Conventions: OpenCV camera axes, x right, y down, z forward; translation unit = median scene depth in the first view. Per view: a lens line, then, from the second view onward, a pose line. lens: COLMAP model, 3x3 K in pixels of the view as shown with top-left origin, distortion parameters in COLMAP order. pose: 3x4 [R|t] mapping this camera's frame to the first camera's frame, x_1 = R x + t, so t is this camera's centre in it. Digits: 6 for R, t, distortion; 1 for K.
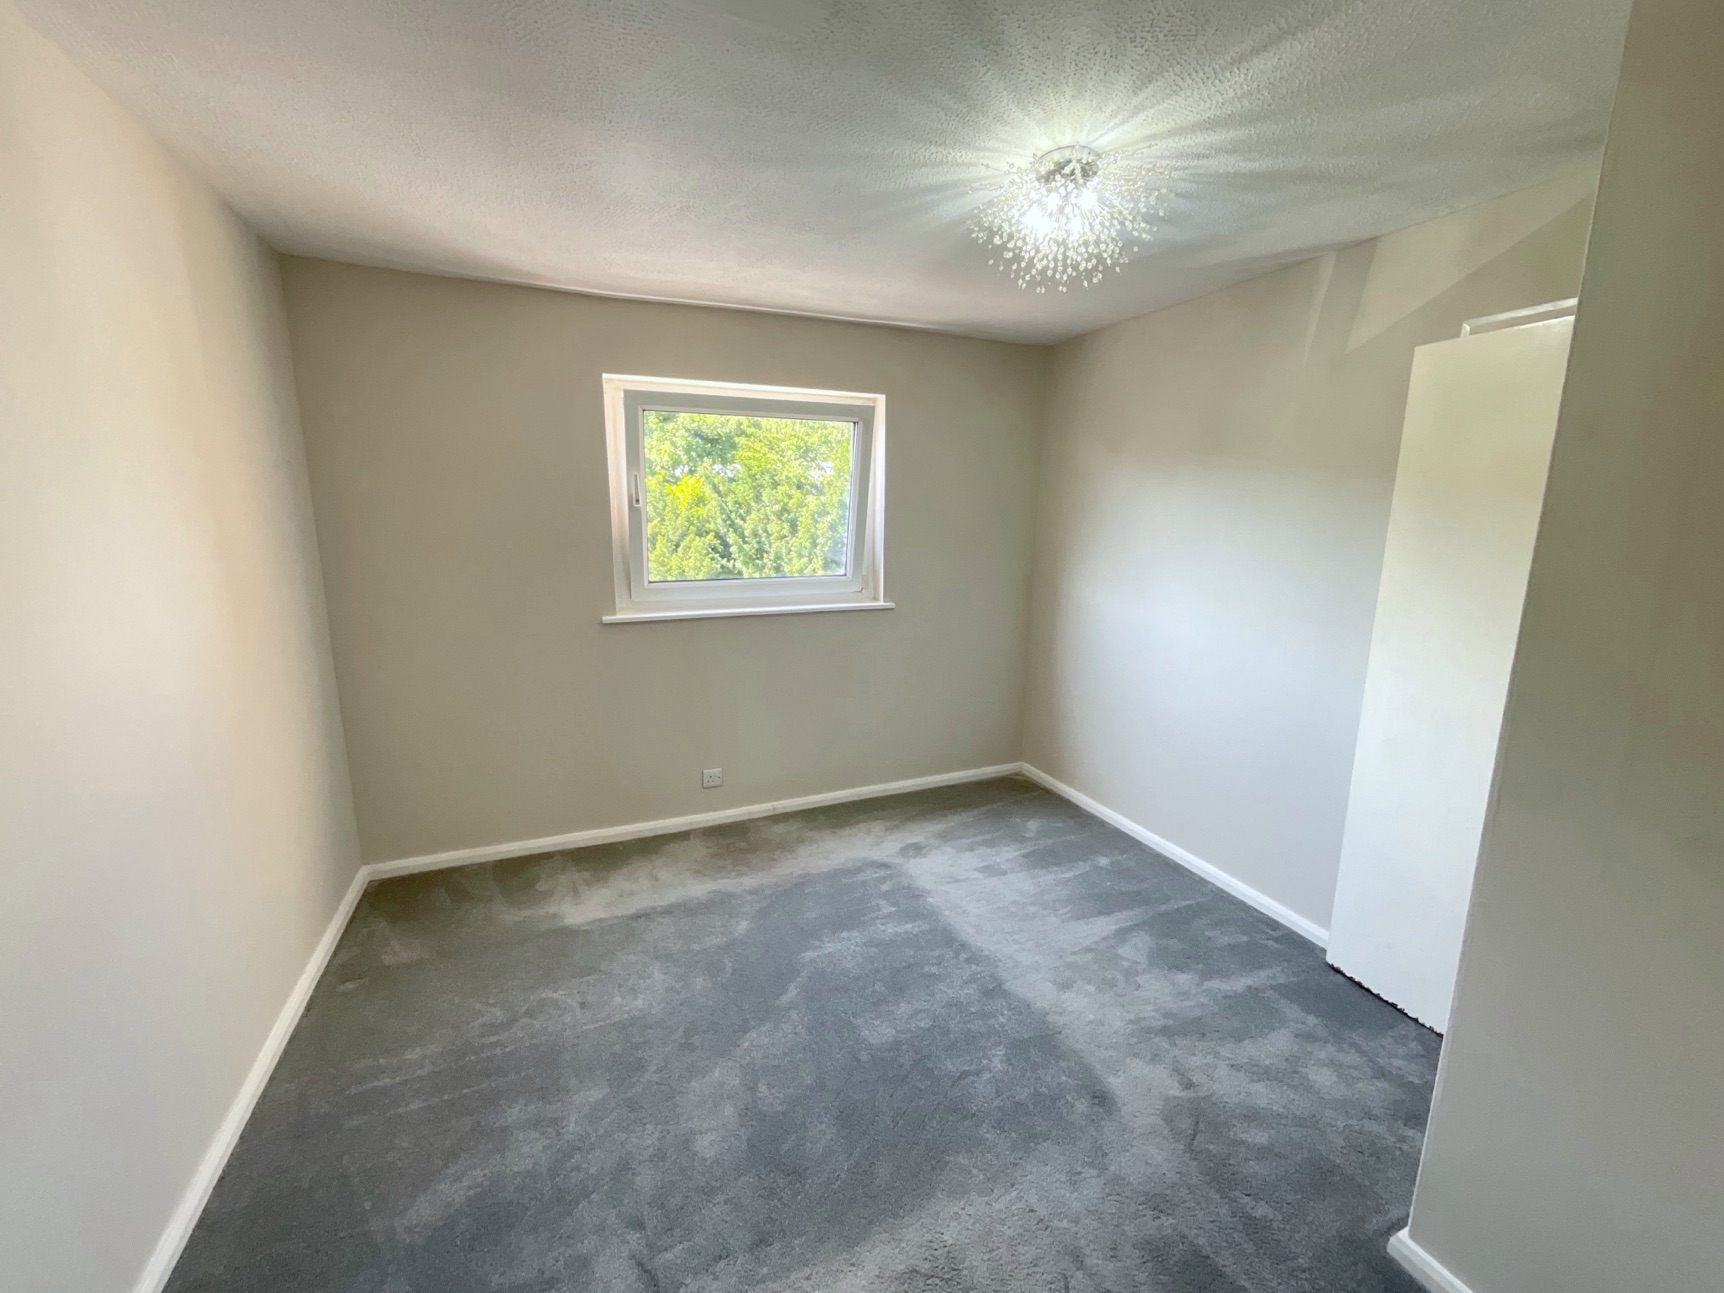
lens RADIAL K [[704.1, 0, 863.3], [0, 704.1, 644.2], [0, 0, 1]] dist [0.003996, -0.002205]
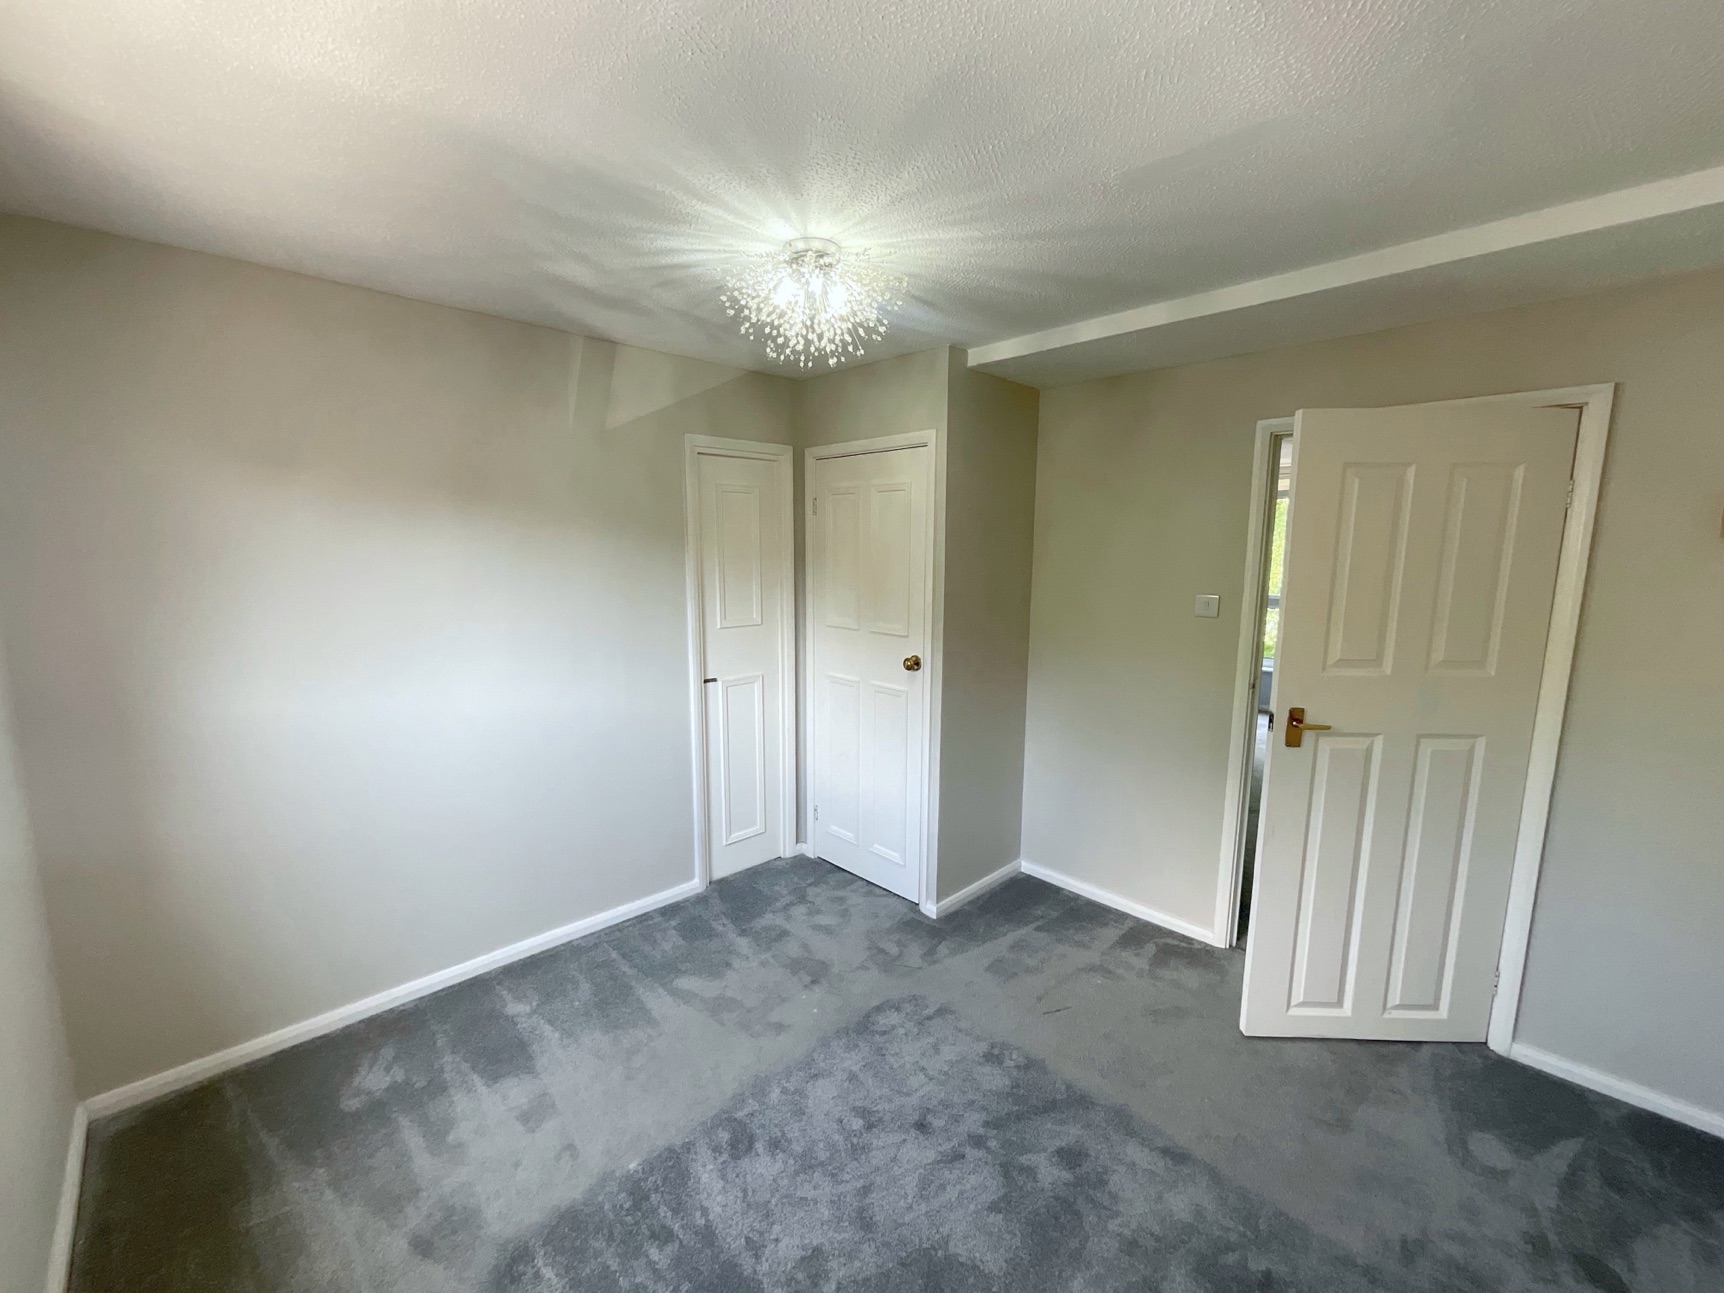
lens RADIAL K [[704.1, 0, 862.8], [0, 704.1, 646.4], [0, 0, 1]] dist [0.003996, -0.002205]
pose [[-0.363406, -0.148303, 0.919751, -0.540222], [0.159038, 0.962882, 0.218096, -0.222127], [-0.917956, 0.225533, -0.326331, 0.951880]]
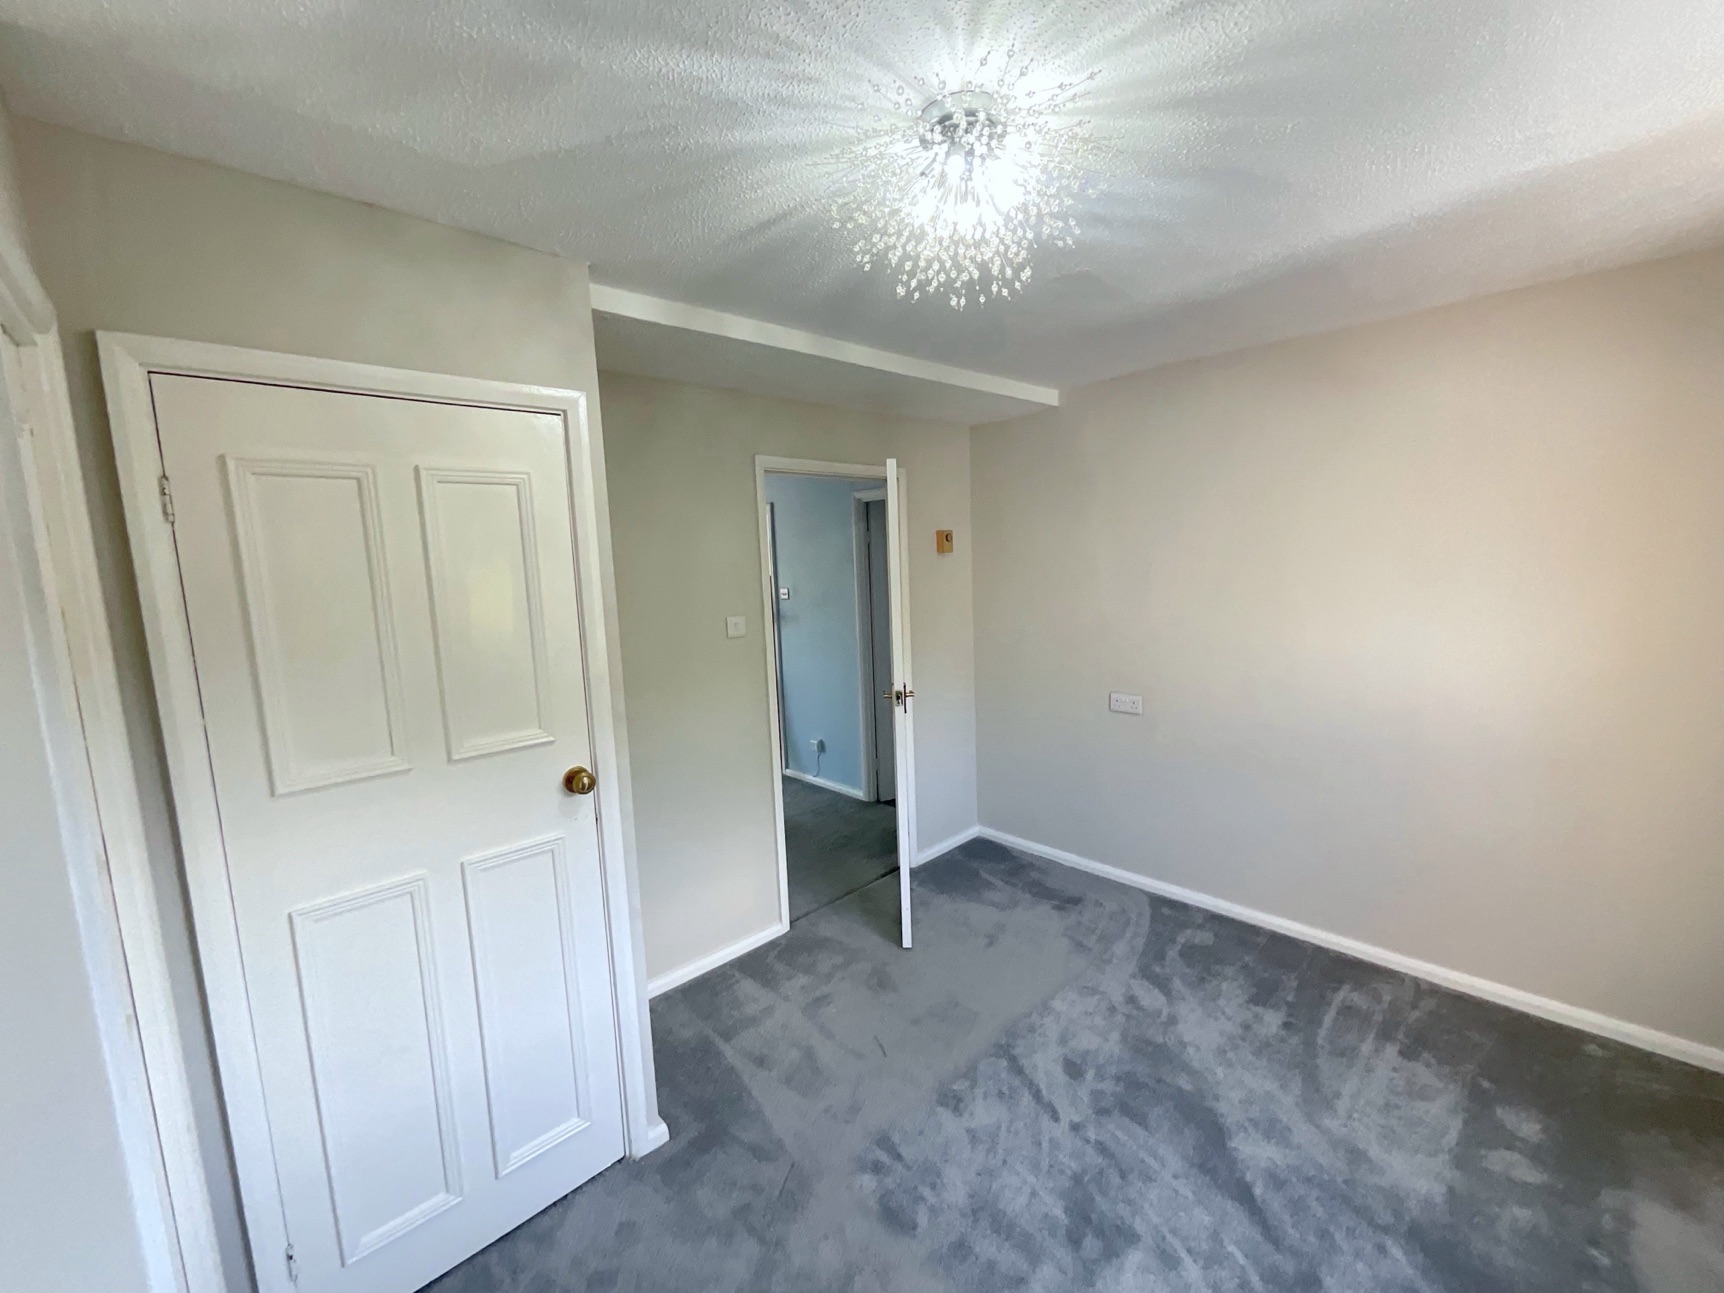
lens RADIAL K [[704.1, 0, 856.6], [0, 704.1, 654.6], [0, 0, 1]] dist [0.003996, -0.002205]
pose [[-0.936732, 0.070608, -0.342852, 0.442876], [-0.036375, 0.954509, 0.295956, -0.258372], [0.348152, 0.289703, -0.891551, 1.166764]]
